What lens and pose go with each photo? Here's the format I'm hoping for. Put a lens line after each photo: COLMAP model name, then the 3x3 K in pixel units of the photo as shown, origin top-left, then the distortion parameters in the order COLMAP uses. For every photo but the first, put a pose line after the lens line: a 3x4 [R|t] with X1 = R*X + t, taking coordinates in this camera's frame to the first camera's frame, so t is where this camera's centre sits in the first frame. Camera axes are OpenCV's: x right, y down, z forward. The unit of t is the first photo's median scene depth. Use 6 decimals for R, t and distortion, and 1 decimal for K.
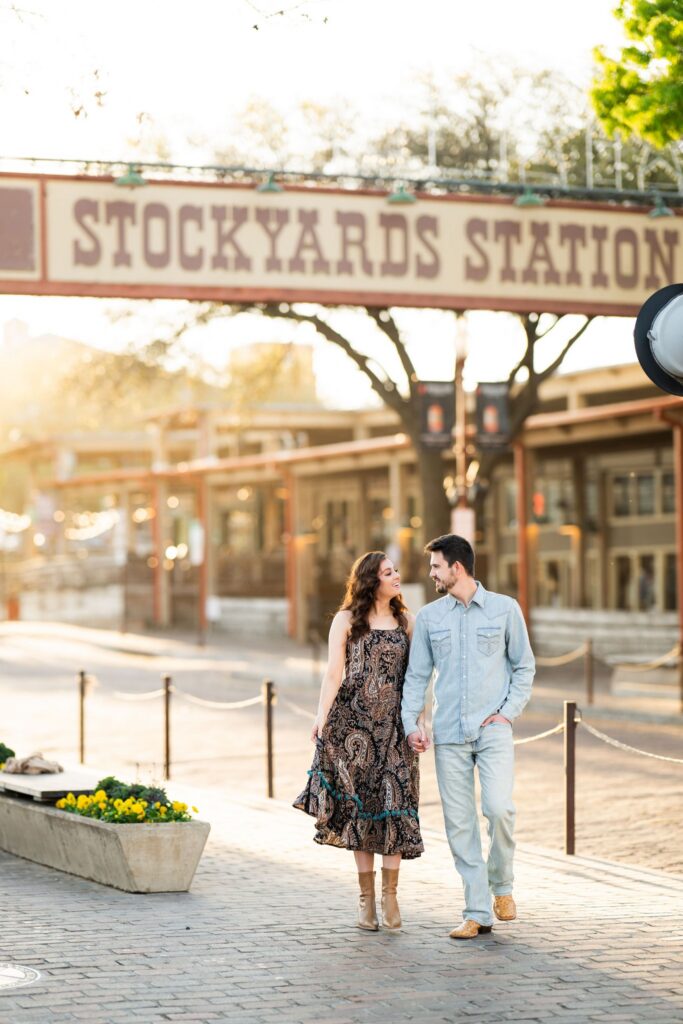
lens RADIAL K [[2549.1, 0, 341.5], [0, 2549.1, 512.0], [0, 0, 1]] dist [0.025694, 0.071798]
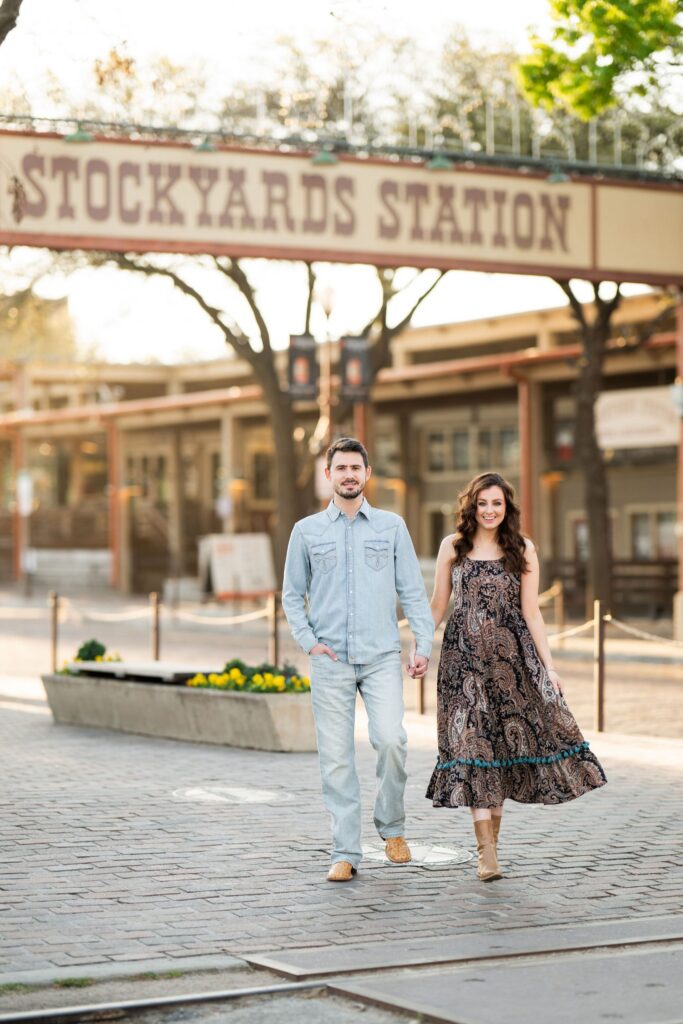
lens RADIAL K [[2723.8, 0, 341.5], [0, 2723.8, 512.0], [0, 0, 1]] dist [0.019626, 1.824848]
pose [[0.992184, 0.007129, 0.124581, -0.106457], [-0.008355, 0.999922, 0.009321, 0.013089], [-0.124505, -0.010289, 0.992166, -0.129760]]
